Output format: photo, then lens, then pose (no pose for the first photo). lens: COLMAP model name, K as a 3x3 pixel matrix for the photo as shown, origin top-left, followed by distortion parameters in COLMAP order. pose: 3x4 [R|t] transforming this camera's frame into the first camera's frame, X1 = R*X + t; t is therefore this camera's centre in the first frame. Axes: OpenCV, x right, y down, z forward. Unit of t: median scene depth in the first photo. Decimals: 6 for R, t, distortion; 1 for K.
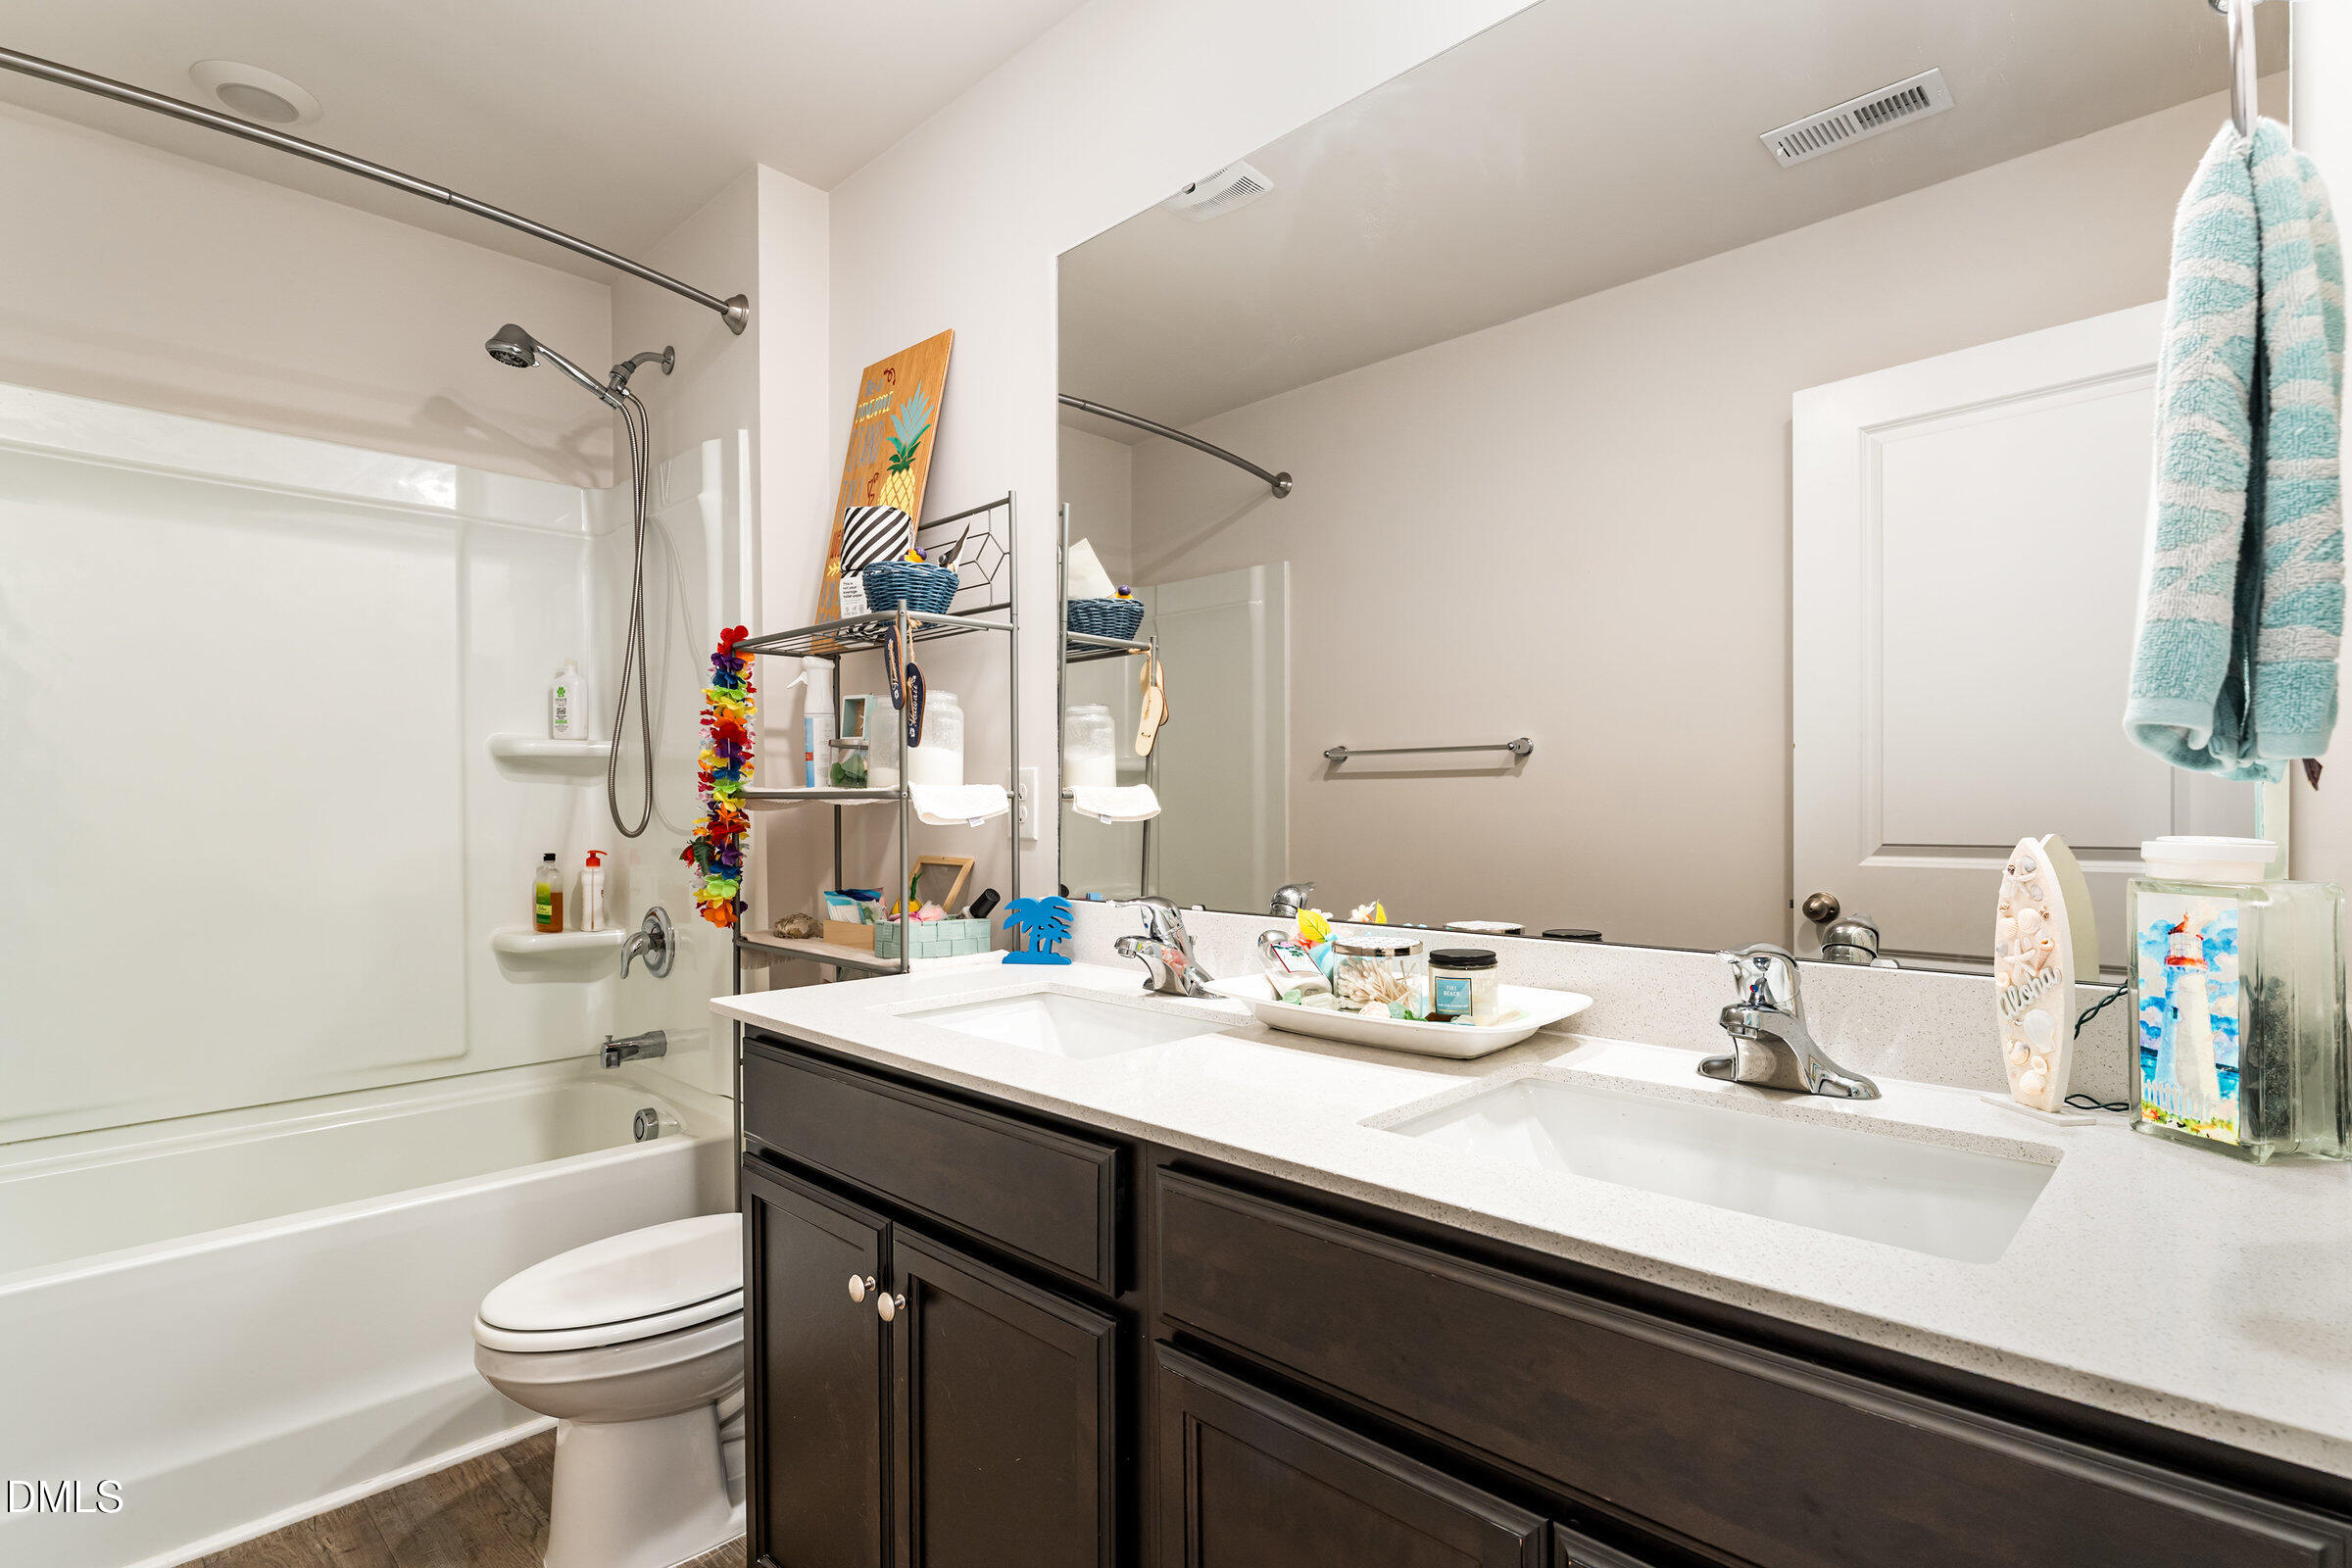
lens RADIAL K [[1168.3, 0, 1180.6], [0, 1168.3, 788.3], [0, 0, 1]] dist [0.004598, -0.001352]
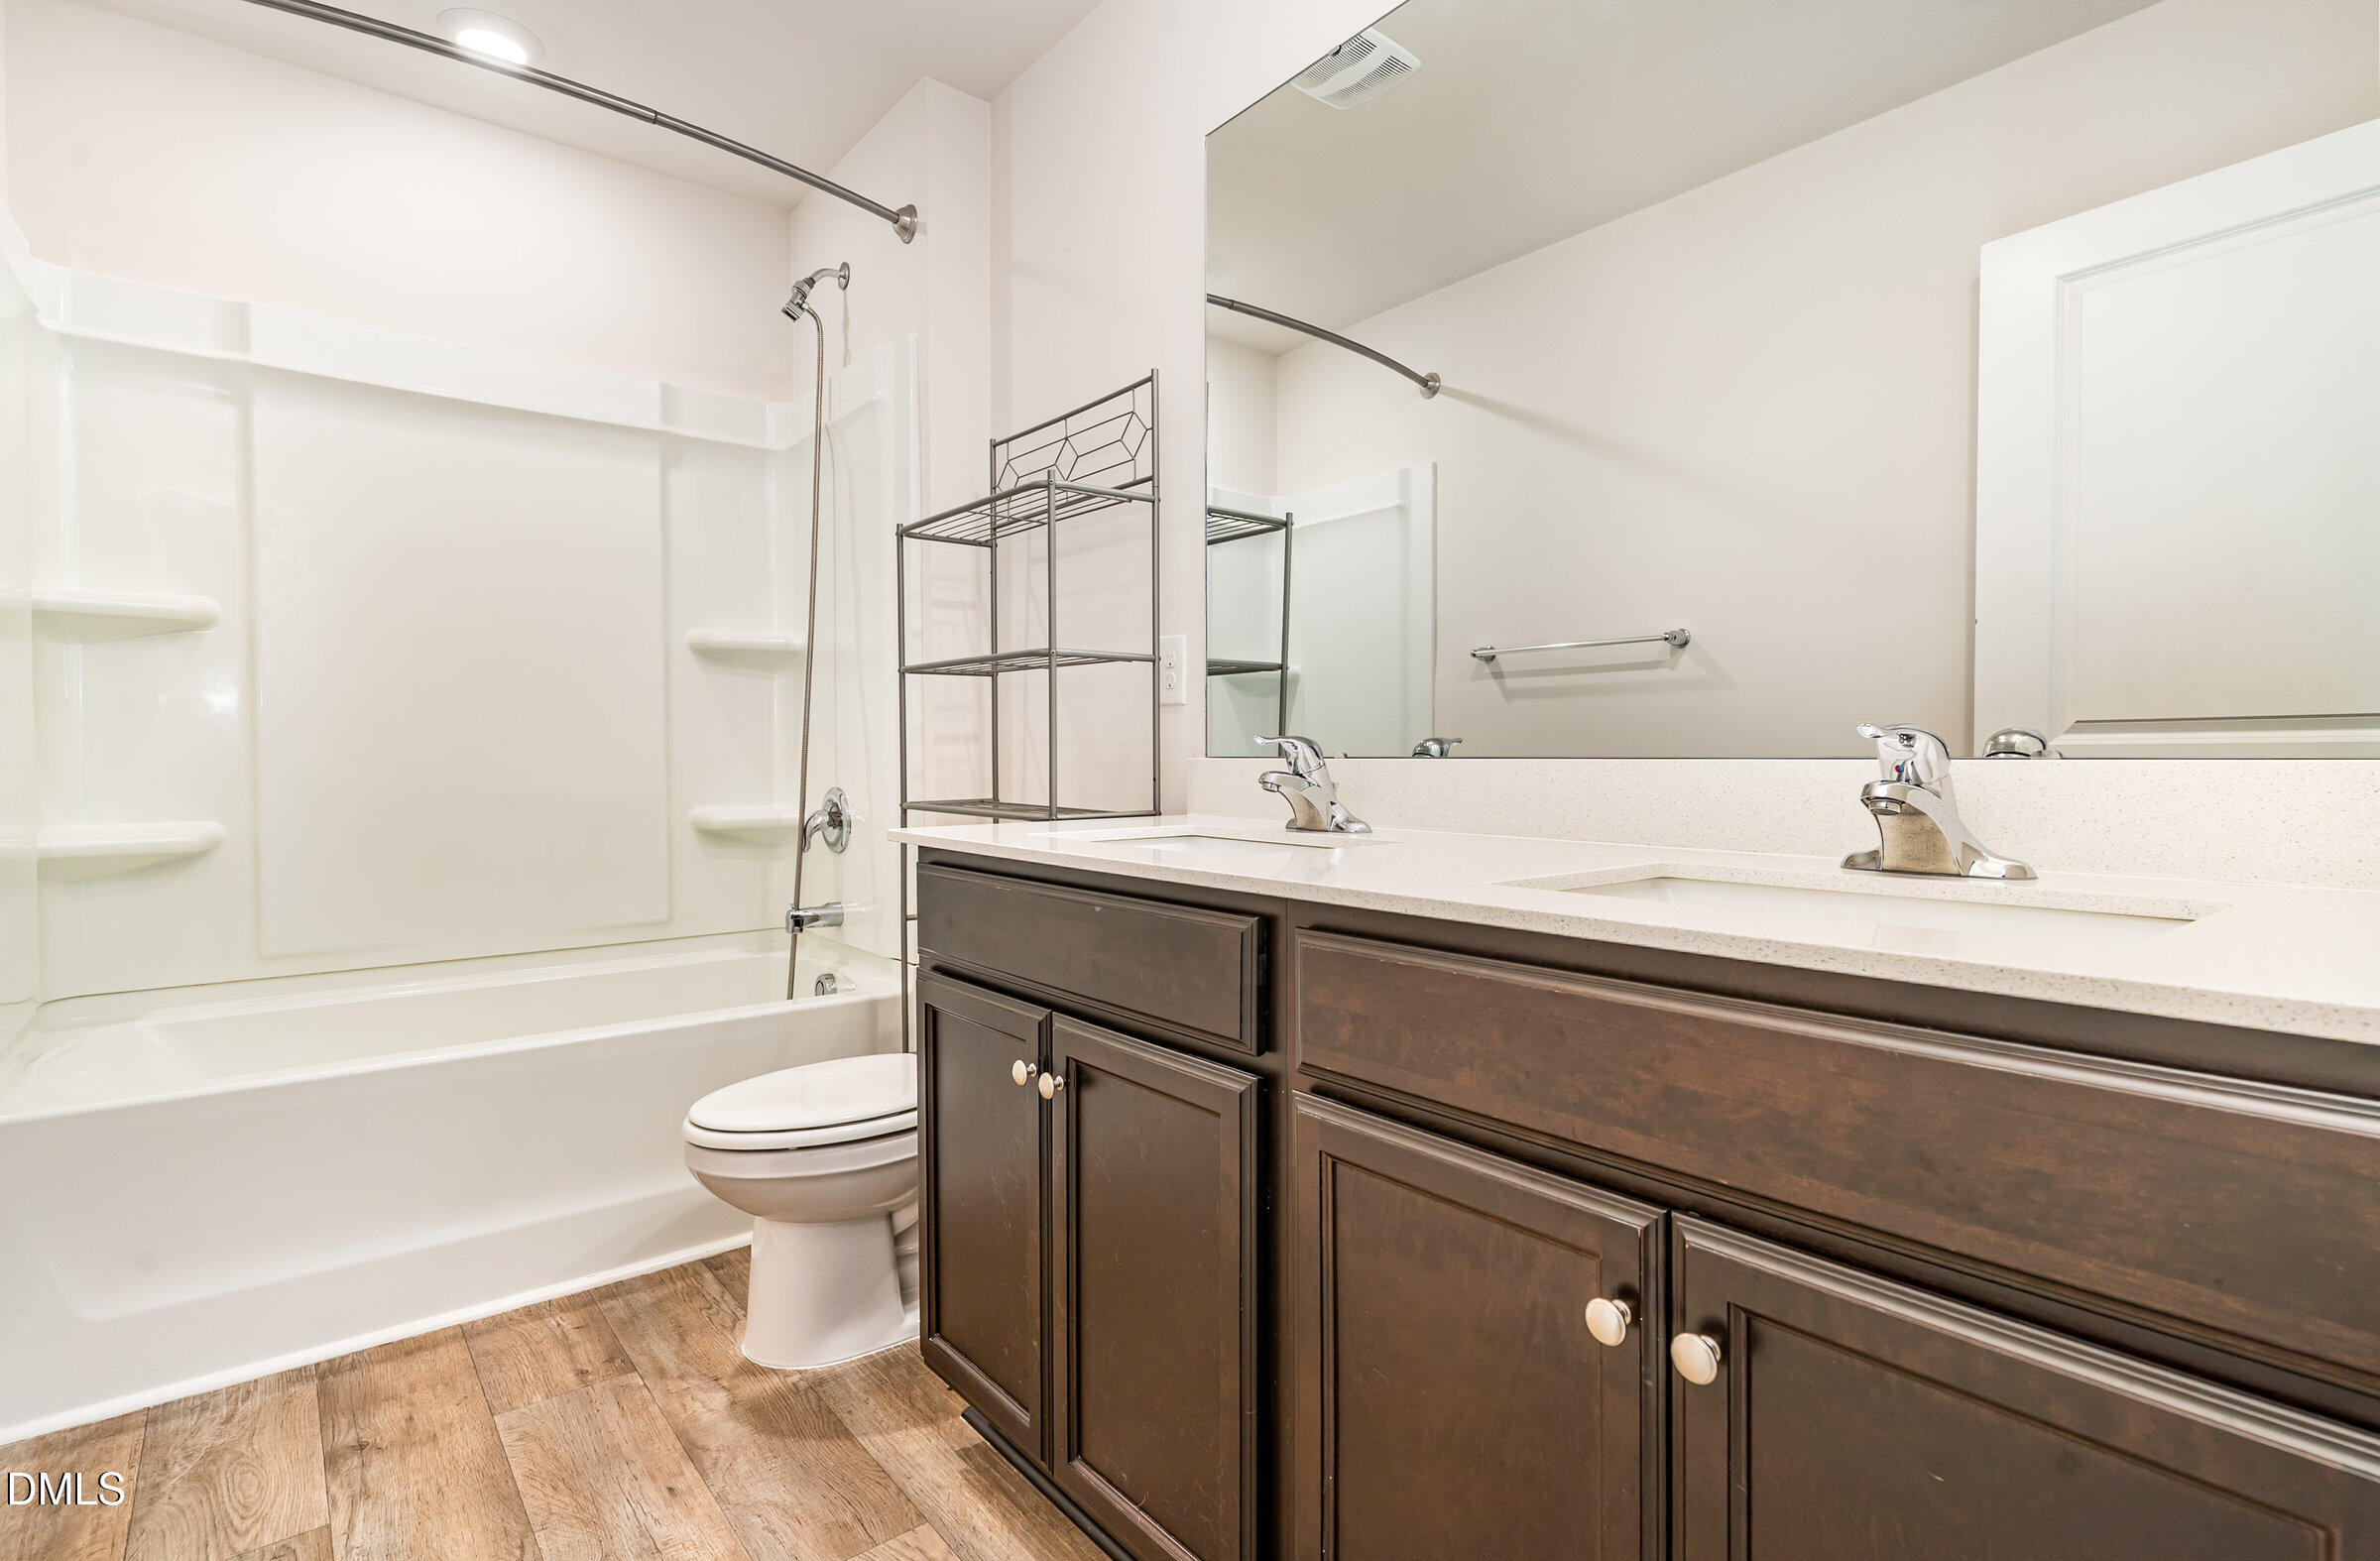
lens RADIAL K [[1178.8, 0, 1182.7], [0, 1178.8, 787.0], [0, 0, 1]] dist [0.010890, 0.001201]
pose [[0.992096, 0.003316, -0.125437, 0.008280], [-0.001724, 0.999917, 0.012799, 0.124910], [0.125469, -0.012481, 0.992019, -0.054677]]
